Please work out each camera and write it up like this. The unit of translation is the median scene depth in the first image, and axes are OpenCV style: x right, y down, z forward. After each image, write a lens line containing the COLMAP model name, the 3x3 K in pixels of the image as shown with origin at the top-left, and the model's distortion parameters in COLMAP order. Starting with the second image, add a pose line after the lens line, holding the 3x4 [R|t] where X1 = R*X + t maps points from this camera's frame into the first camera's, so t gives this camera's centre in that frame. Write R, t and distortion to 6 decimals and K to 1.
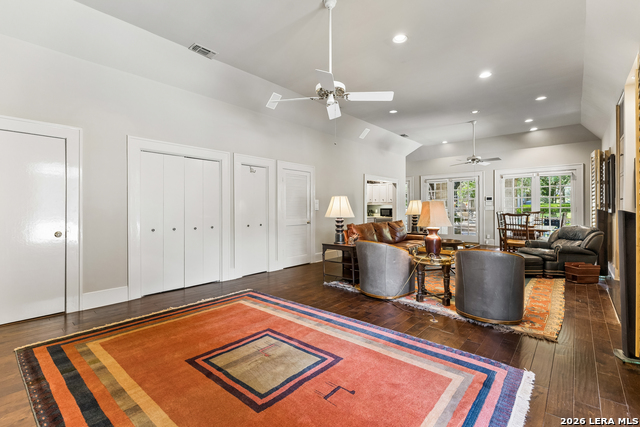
lens RADIAL K [[291.8, 0, 320.4], [0, 291.8, 207.0], [0, 0, 1]] dist [0.003783, -0.003203]
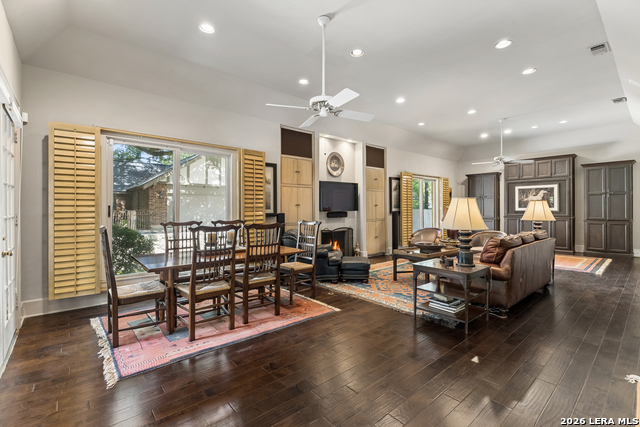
lens RADIAL K [[291.8, 0, 320.0], [0, 291.8, 207.7], [0, 0, 1]] dist [0.003783, -0.003203]
pose [[-0.990279, 0.005082, 0.139005, 1.029769], [0.004210, 0.999970, -0.006563, -0.009651], [-0.139034, -0.005914, -0.990270, 3.157886]]
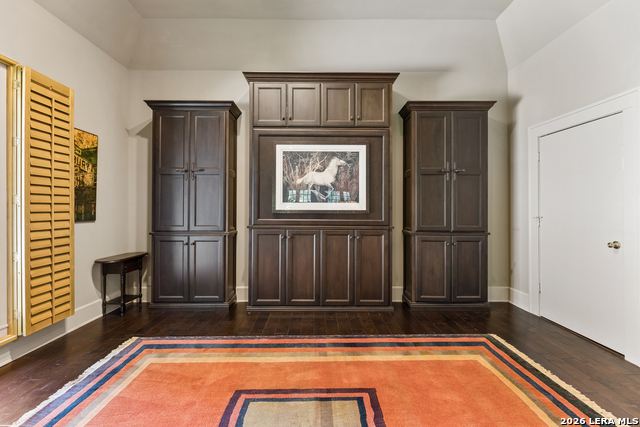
lens RADIAL K [[291.8, 0, 318.1], [0, 291.8, 209.4], [0, 0, 1]] dist [0.003783, -0.003203]
pose [[-0.751940, -0.003465, -0.659223, 0.147904], [-0.002430, 0.999994, -0.002484, 0.008186], [0.659228, -0.000266, -0.751943, 1.042406]]
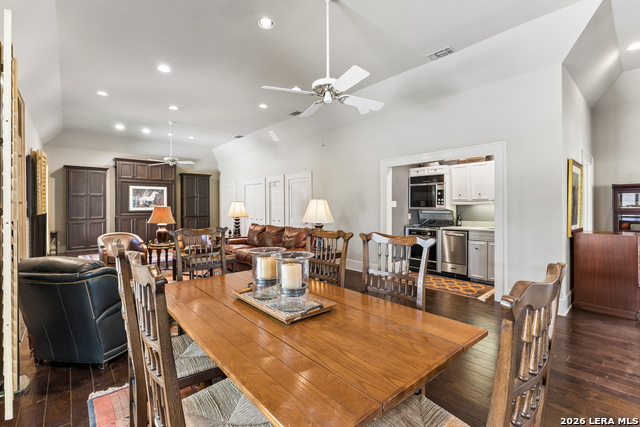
lens RADIAL K [[291.8, 0, 319.6], [0, 291.8, 204.7], [0, 0, 1]] dist [0.003783, -0.003203]
pose [[-0.139064, -0.005975, -0.990265, 2.013630], [0.006098, 0.999958, -0.006890, -0.015266], [0.990265, -0.006996, -0.139022, 2.295402]]
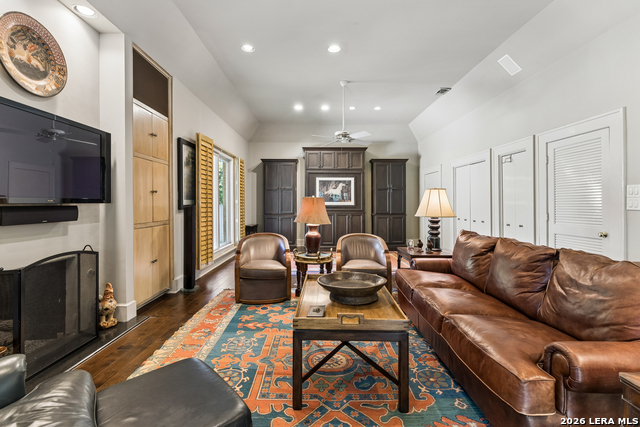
lens RADIAL K [[291.8, 0, 320.0], [0, 291.8, 205.4], [0, 0, 1]] dist [0.003783, -0.003203]
pose [[-0.743970, 0.002254, -0.668209, 1.170446], [0.000958, 0.999997, 0.002307, 0.005279], [0.668212, 0.001077, -0.743970, 1.990769]]
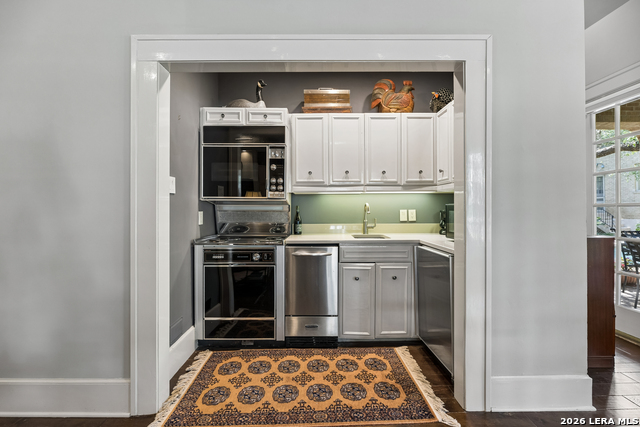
lens RADIAL K [[300.4, 0, 318.9], [0, 300.4, 210.8], [0, 0, 1]] dist [-0.002287, -0.000549]
pose [[0.666754, 0.001263, -0.745276, 0.956725], [0.002710, 0.999988, 0.004119, 0.026146], [0.745273, -0.004766, 0.666743, 2.299618]]
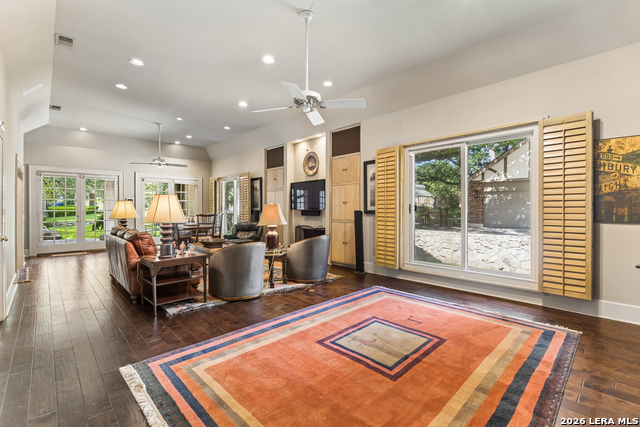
lens RADIAL K [[291.8, 0, 319.3], [0, 291.8, 210.1], [0, 0, 1]] dist [0.003783, -0.003203]
pose [[0.093862, -0.002528, 0.995582, -0.935893], [-0.000926, 0.999996, 0.002626, 0.001257], [-0.995585, -0.001169, 0.093860, 0.782794]]
